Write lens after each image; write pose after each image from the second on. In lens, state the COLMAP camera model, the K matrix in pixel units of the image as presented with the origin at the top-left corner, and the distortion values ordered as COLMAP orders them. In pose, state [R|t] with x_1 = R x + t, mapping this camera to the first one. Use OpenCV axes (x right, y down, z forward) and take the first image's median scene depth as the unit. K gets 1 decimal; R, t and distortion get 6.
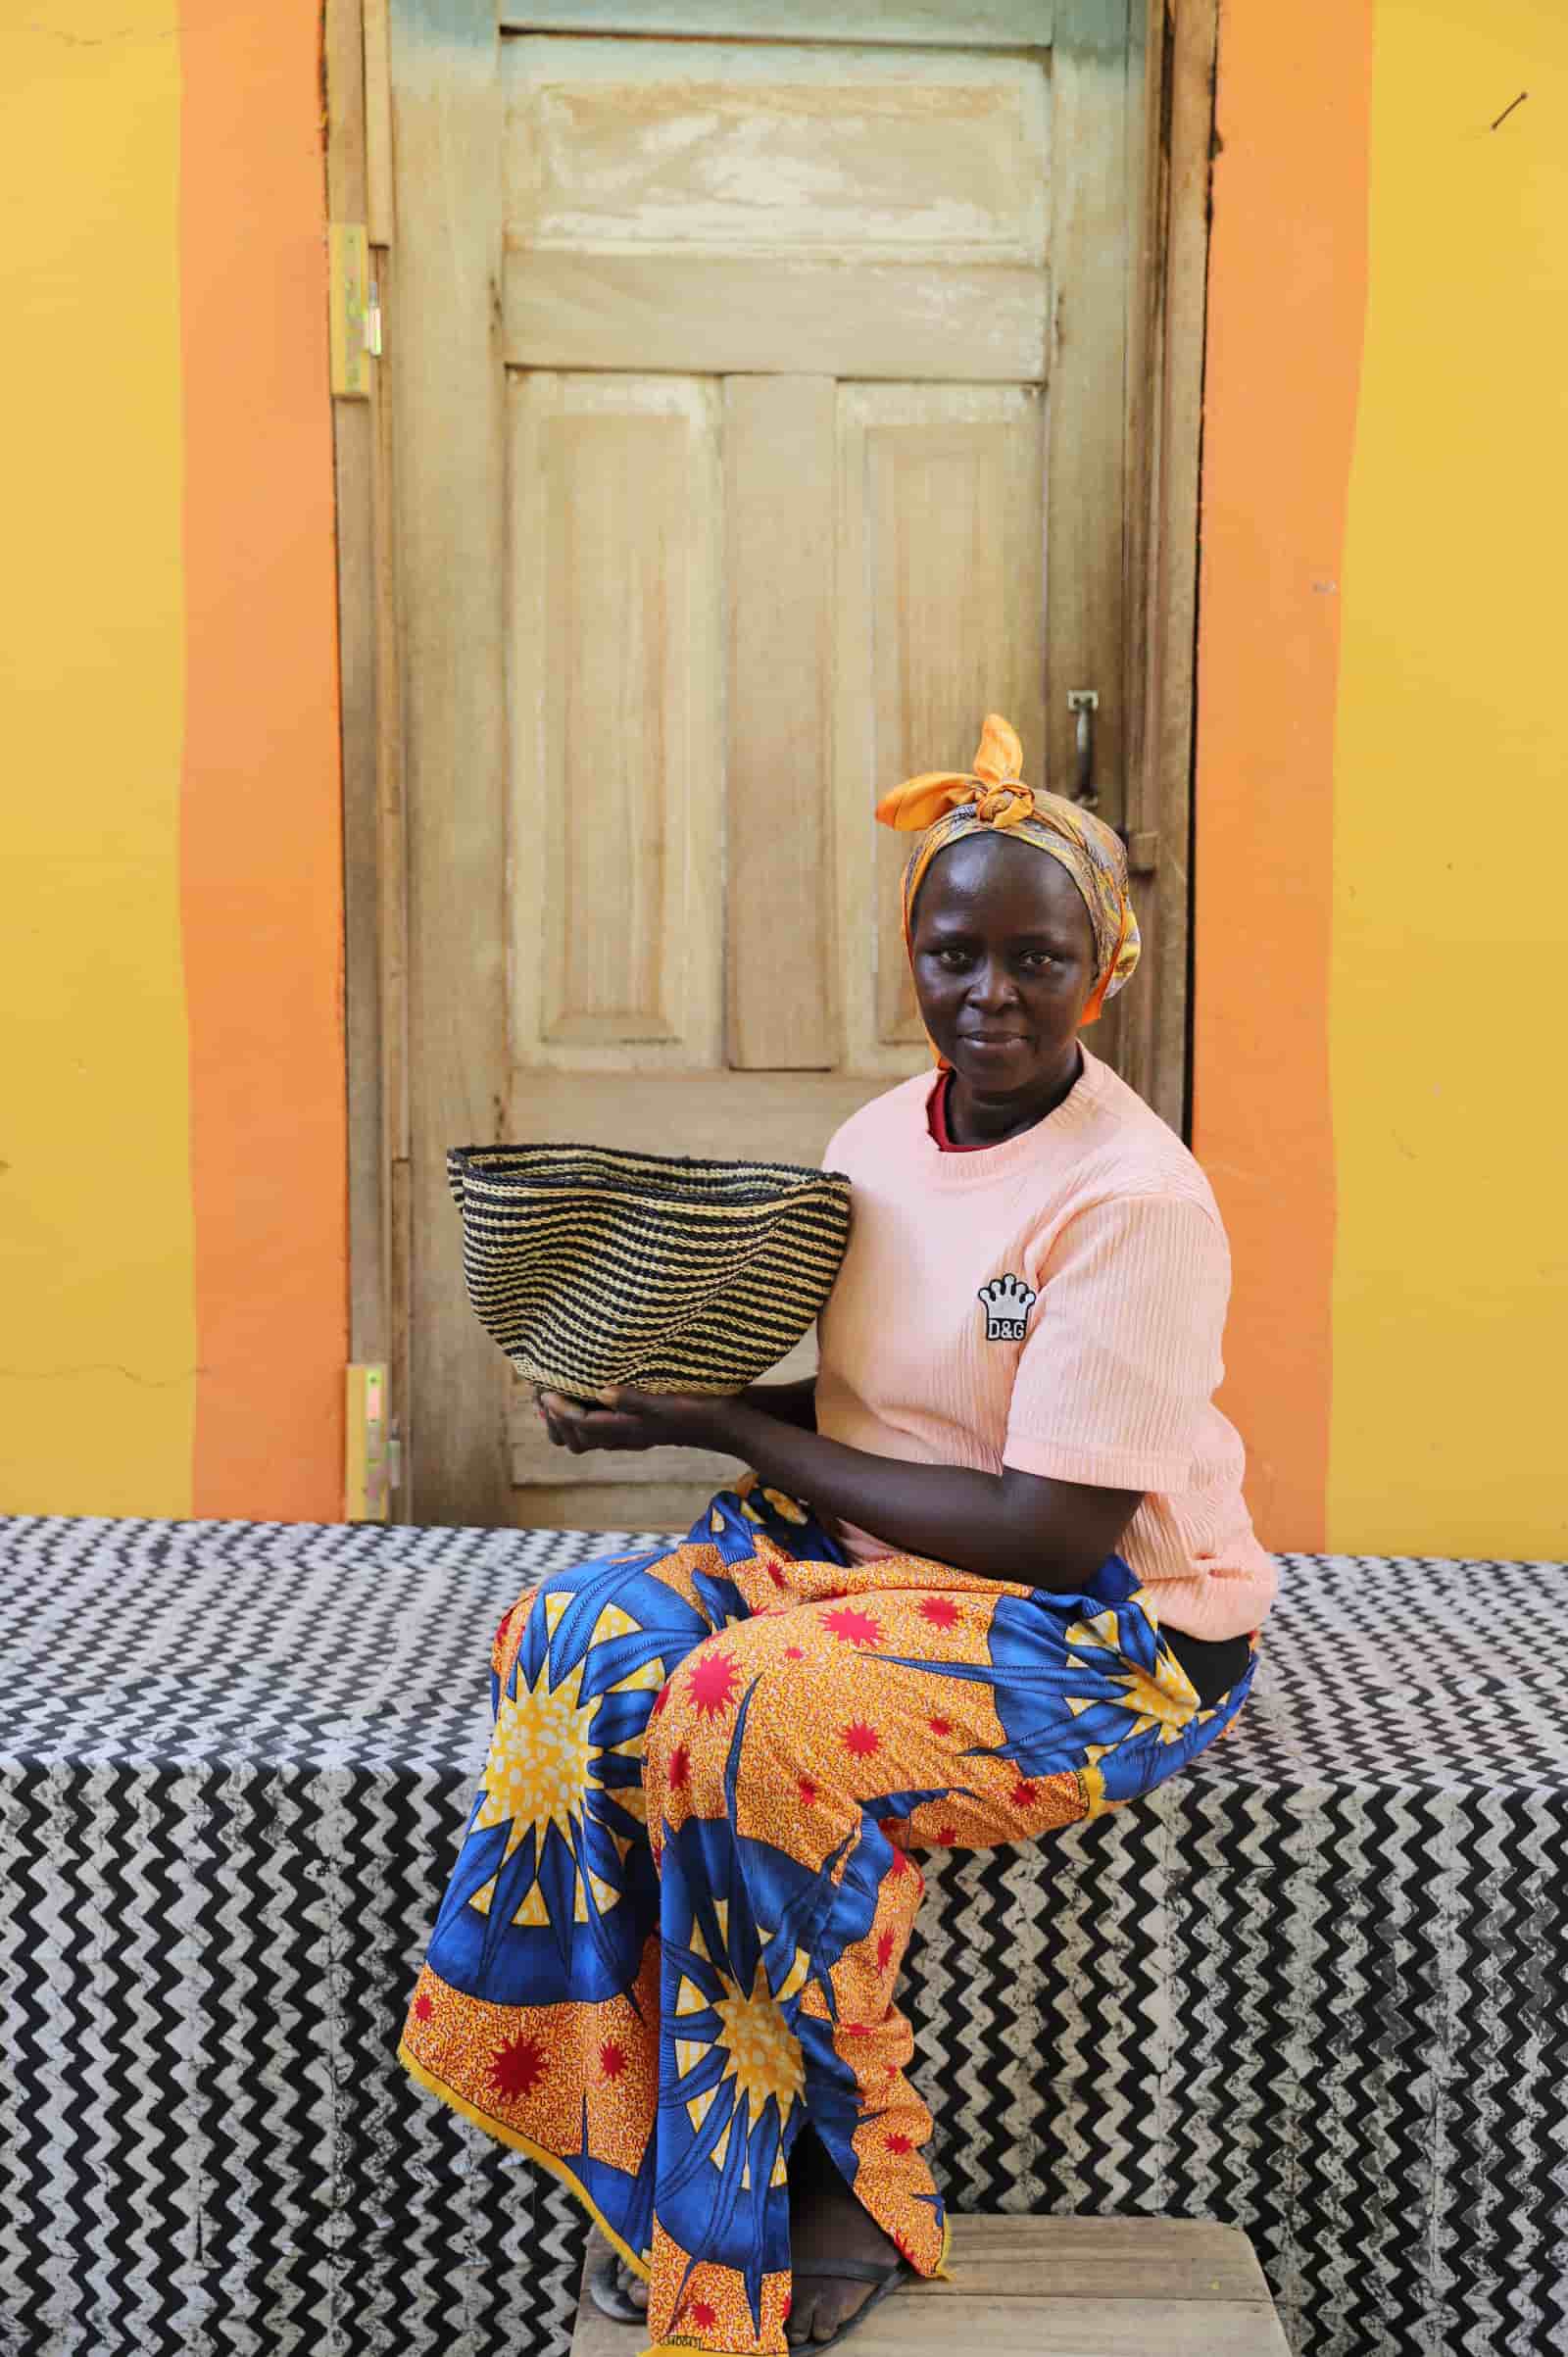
lens RADIAL K [[2375.2, 0, 750.4], [0, 2375.2, 1119.4], [0, 0, 1]] dist [-0.002945, -0.019206]
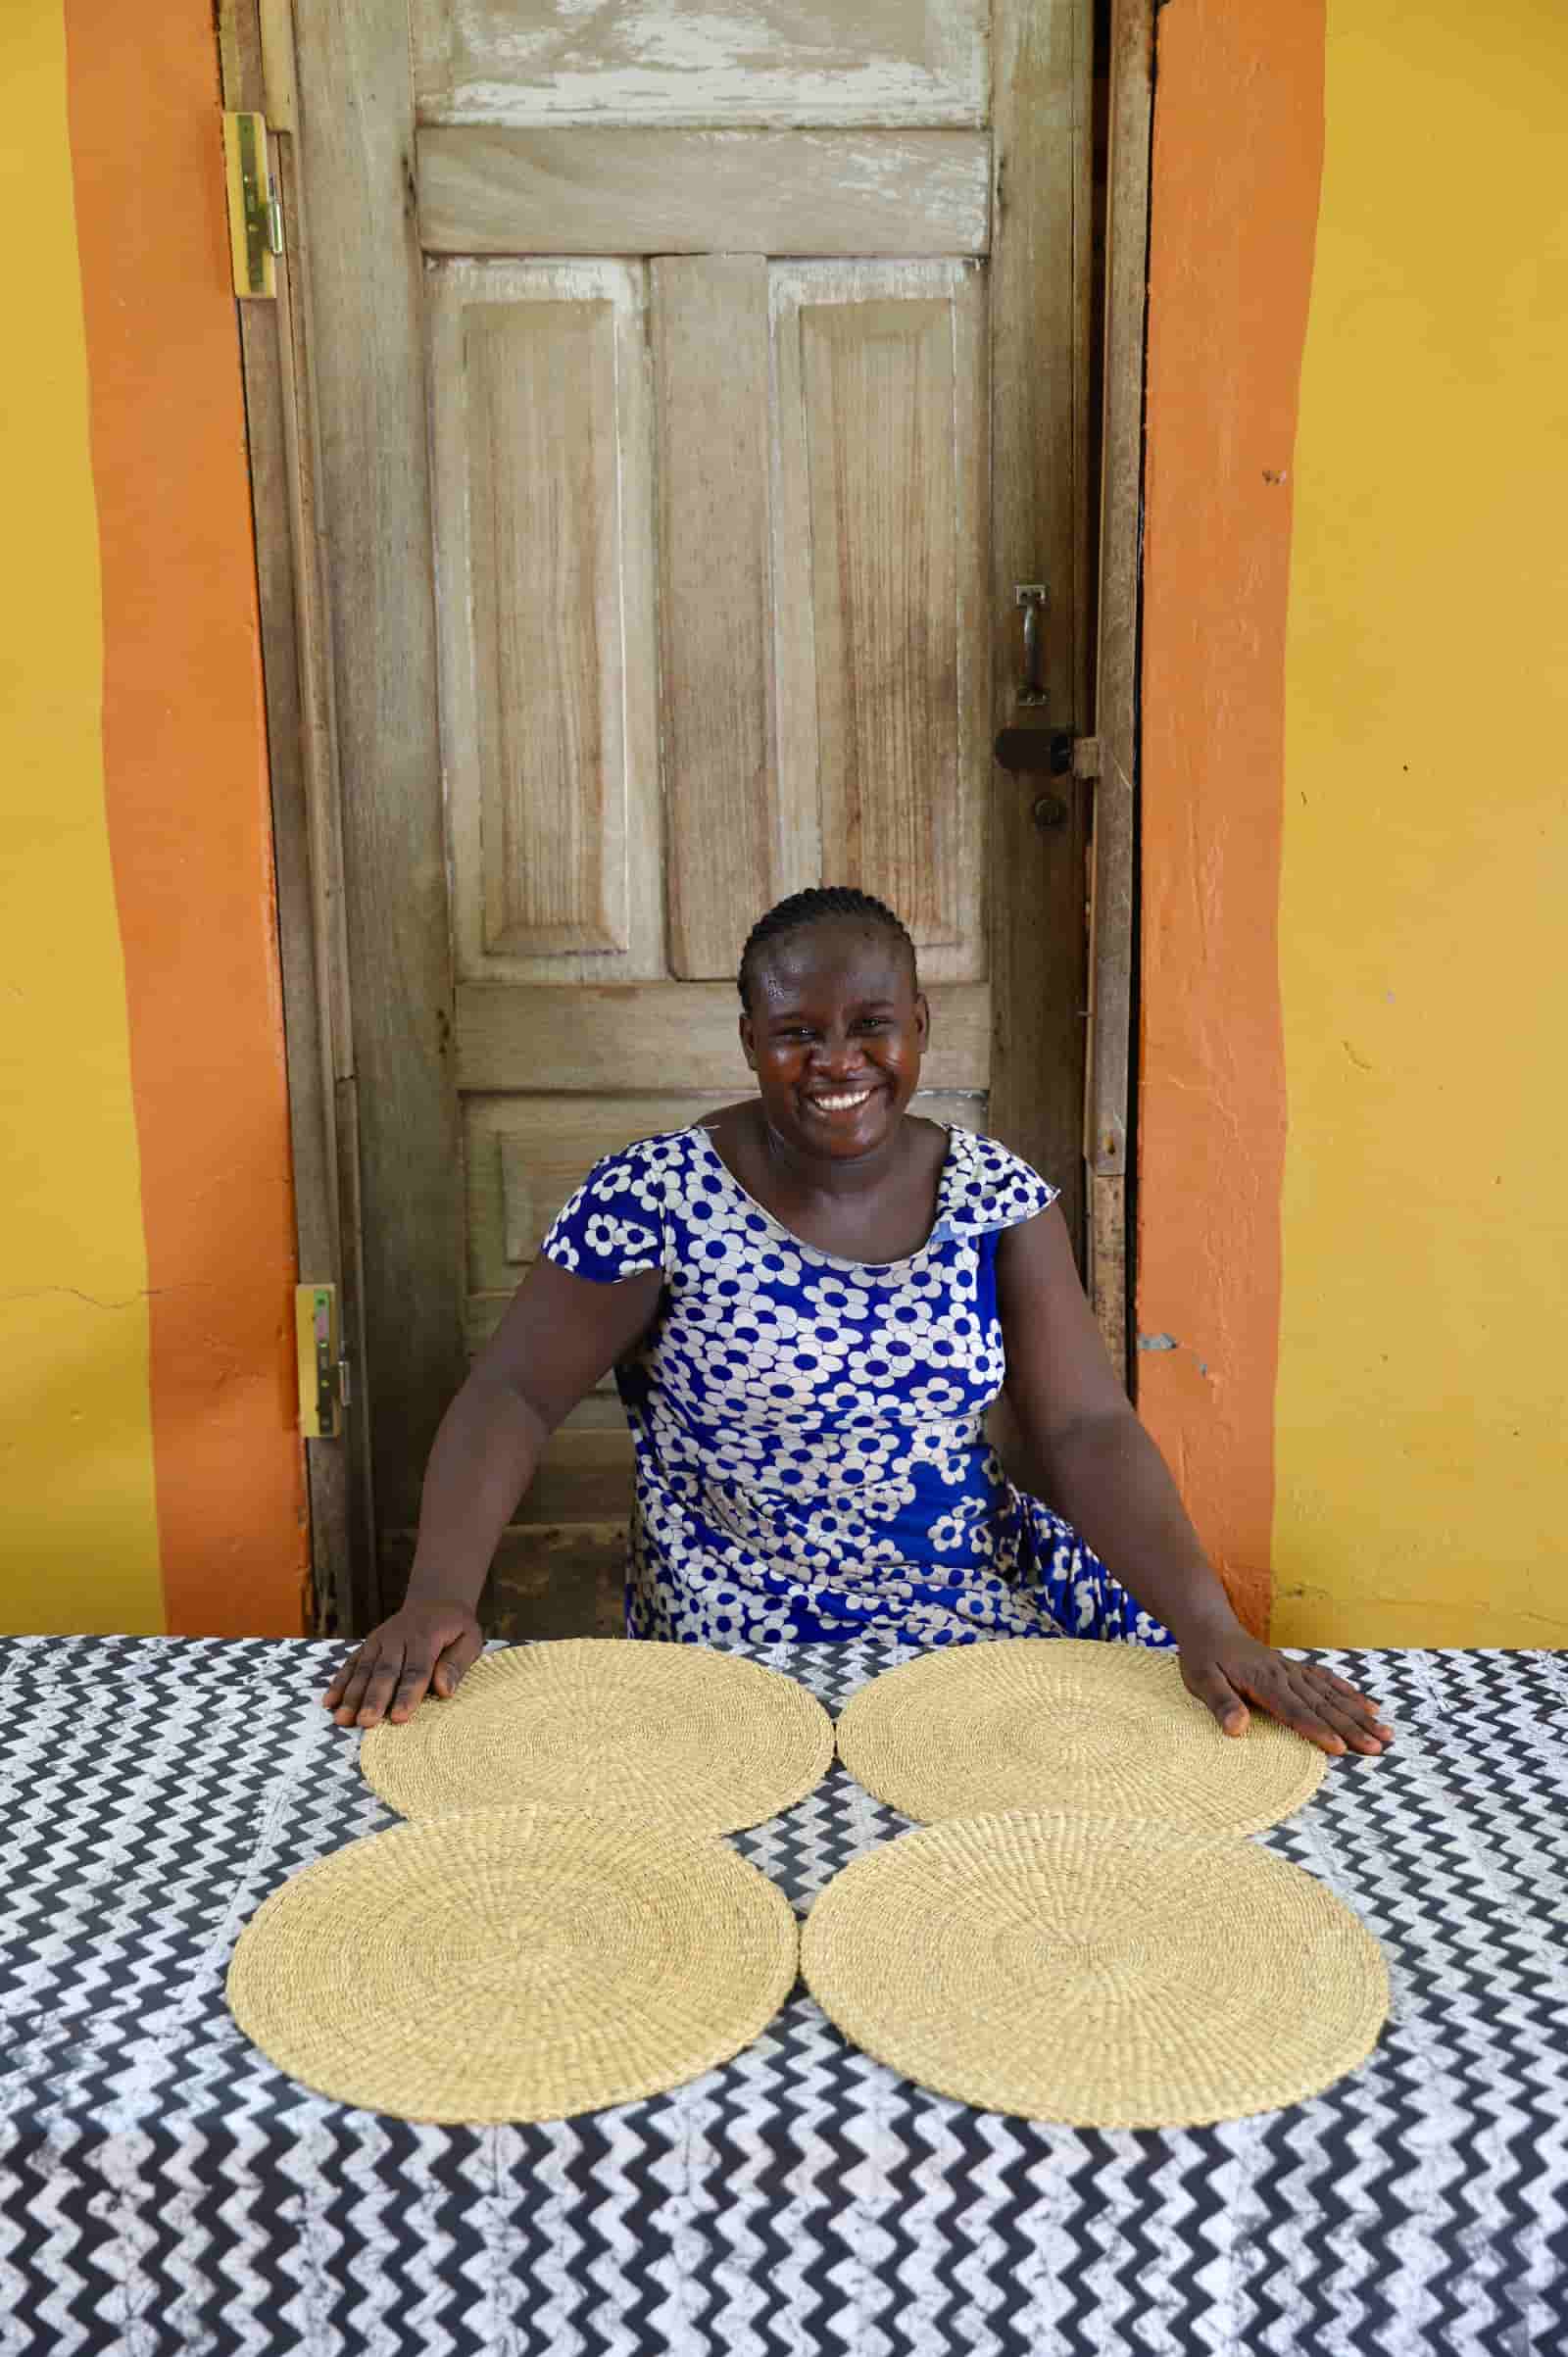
lens RADIAL K [[1714.7, 0, 658.9], [0, 1714.7, 1181.3], [0, 0, 1]] dist [-0.010809, -0.142961]
pose [[0.999520, -0.012752, -0.028237, 0.007067], [0.016637, 0.989738, 0.141921, -0.043042], [0.026138, -0.142323, 0.989475, 0.288872]]
